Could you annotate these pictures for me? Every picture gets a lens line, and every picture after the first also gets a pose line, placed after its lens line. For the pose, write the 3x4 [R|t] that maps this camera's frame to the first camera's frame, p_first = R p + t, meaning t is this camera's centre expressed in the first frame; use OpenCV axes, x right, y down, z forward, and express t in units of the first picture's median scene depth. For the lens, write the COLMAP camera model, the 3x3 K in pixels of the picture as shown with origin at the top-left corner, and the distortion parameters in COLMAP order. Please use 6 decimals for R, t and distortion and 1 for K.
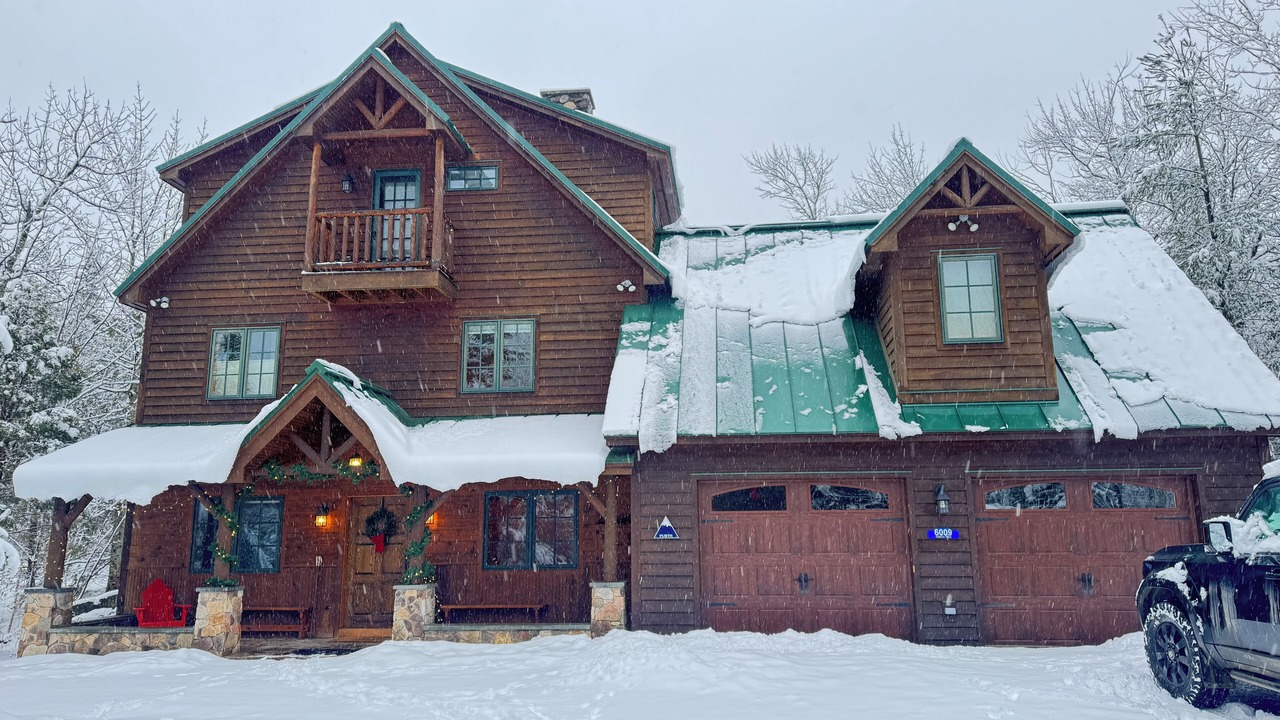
lens RADIAL K [[877.3, 0, 640.0], [0, 877.3, 360.0], [0, 0, 1]] dist [0.071419, -0.094927]
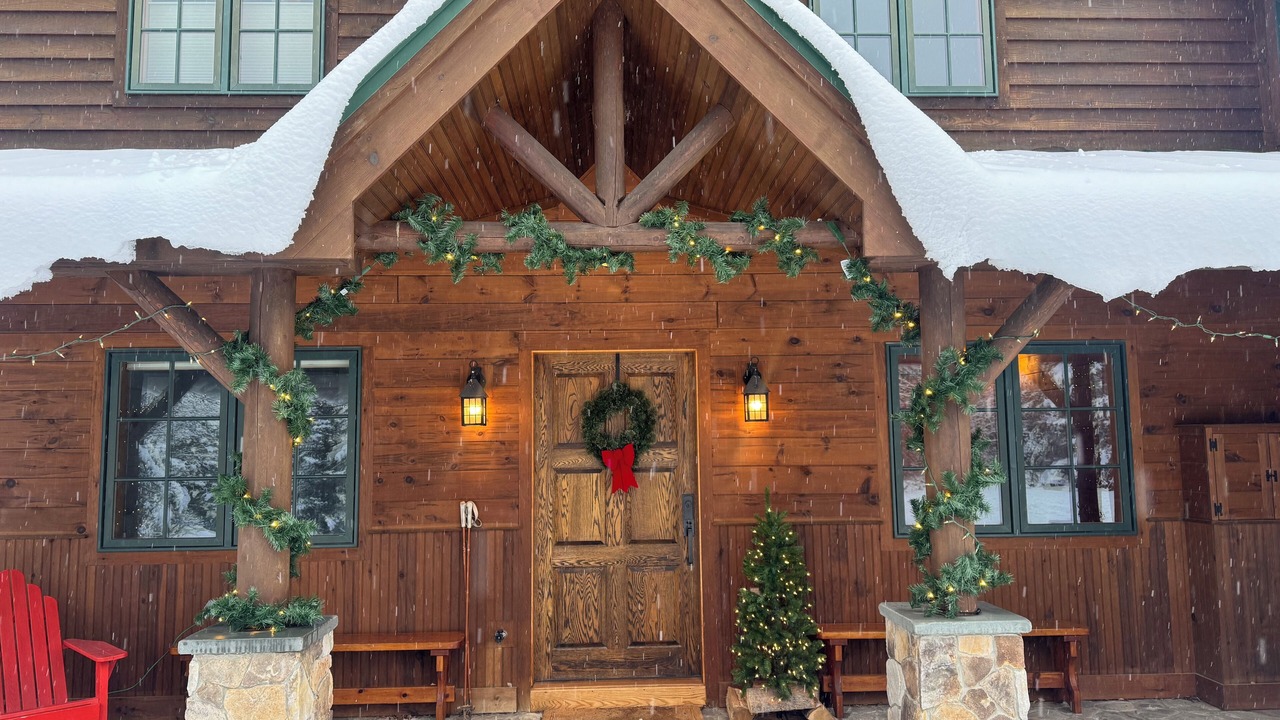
lens RADIAL K [[877.3, 0, 640.0], [0, 877.3, 360.0], [0, 0, 1]] dist [0.071419, -0.094927]
pose [[0.990009, 0.010440, 0.140620, -0.347638], [-0.024190, 0.995046, 0.096426, 0.123245], [-0.138917, -0.098865, 0.985357, 0.628236]]
